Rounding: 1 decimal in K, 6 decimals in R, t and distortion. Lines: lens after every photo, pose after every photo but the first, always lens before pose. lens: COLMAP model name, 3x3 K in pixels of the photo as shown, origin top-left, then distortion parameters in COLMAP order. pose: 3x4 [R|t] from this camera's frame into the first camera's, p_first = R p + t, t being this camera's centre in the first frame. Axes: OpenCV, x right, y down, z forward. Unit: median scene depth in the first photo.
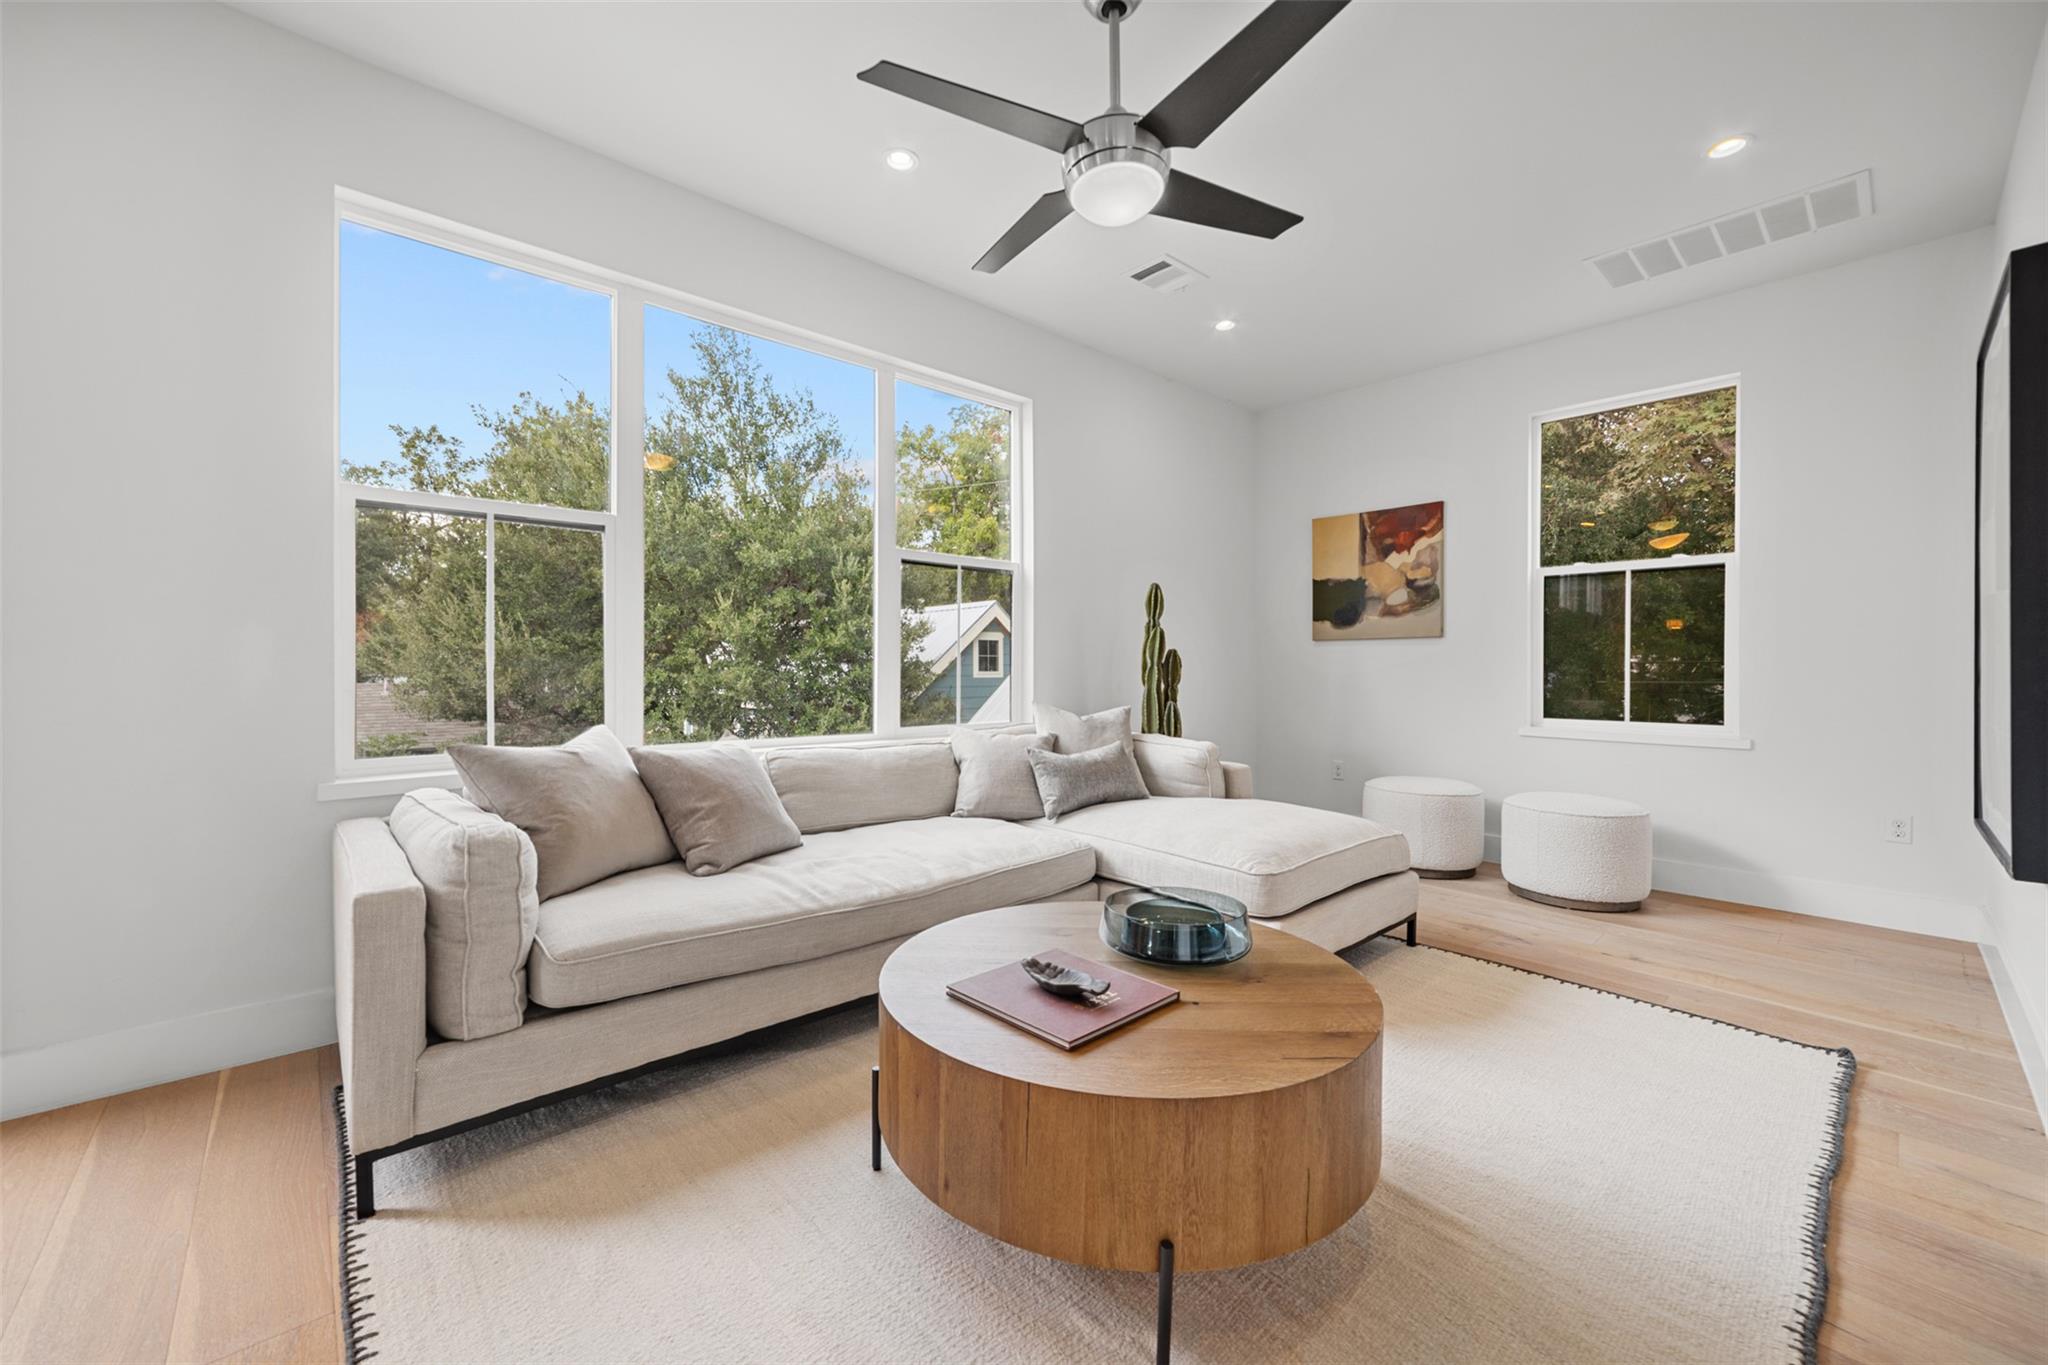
lens RADIAL K [[798.1, 0, 1014.6], [0, 798.1, 676.5], [0, 0, 1]] dist [0.000347, -0.000102]
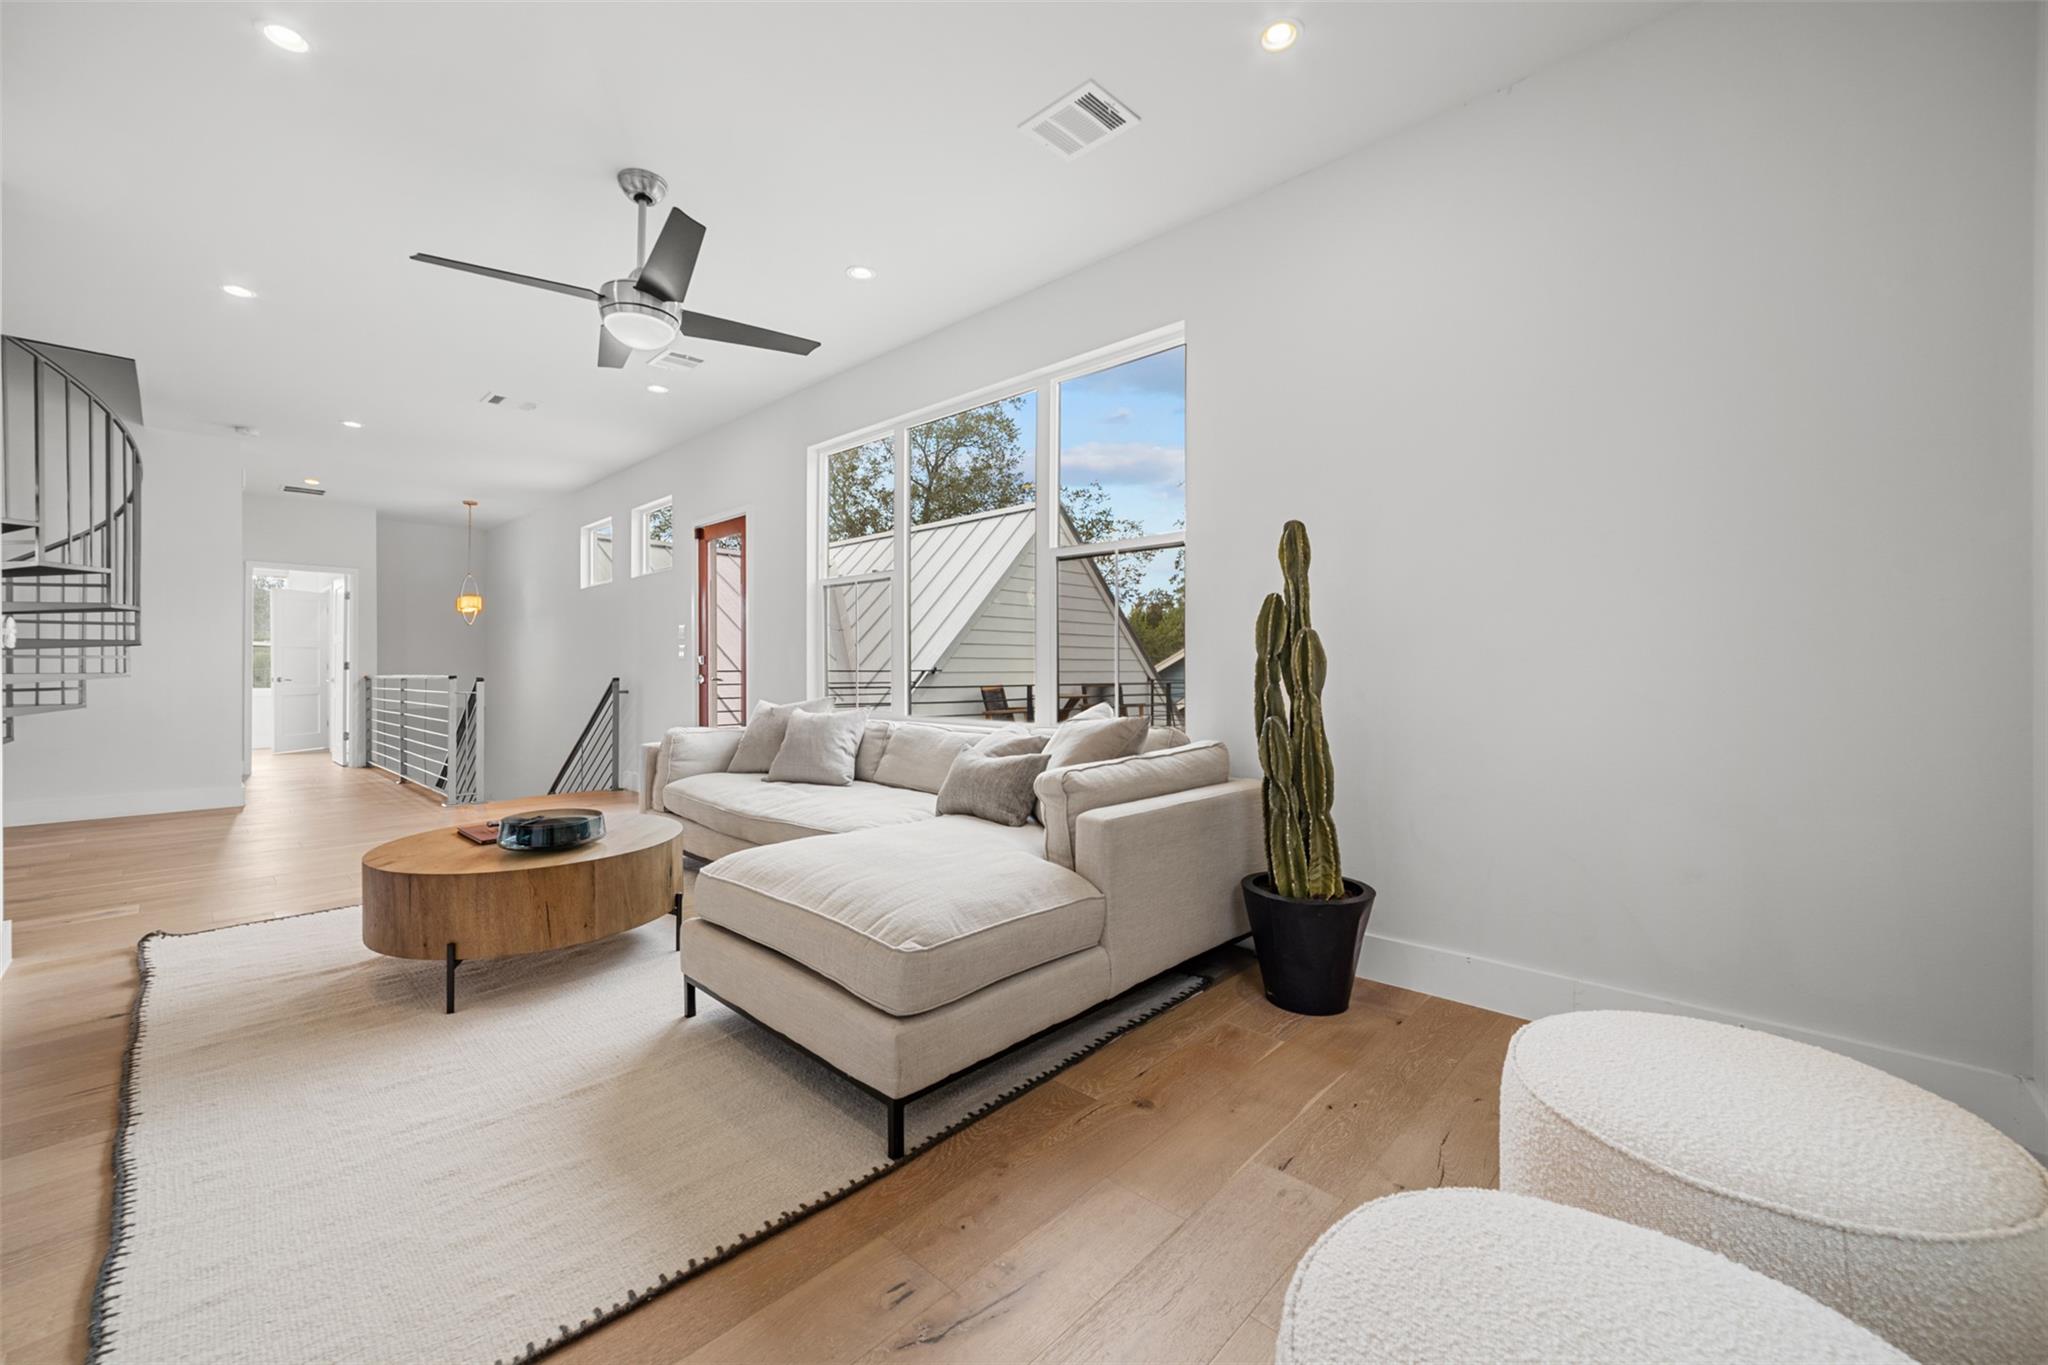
lens RADIAL K [[798.1, 0, 1014.2], [0, 798.1, 669.8], [0, 0, 1]] dist [0.000347, -0.000102]
pose [[0.068181, 0.011027, -0.997612, 2.124577], [-0.007754, 0.999915, 0.010523, -0.025343], [0.997643, 0.007018, 0.068261, 2.092380]]
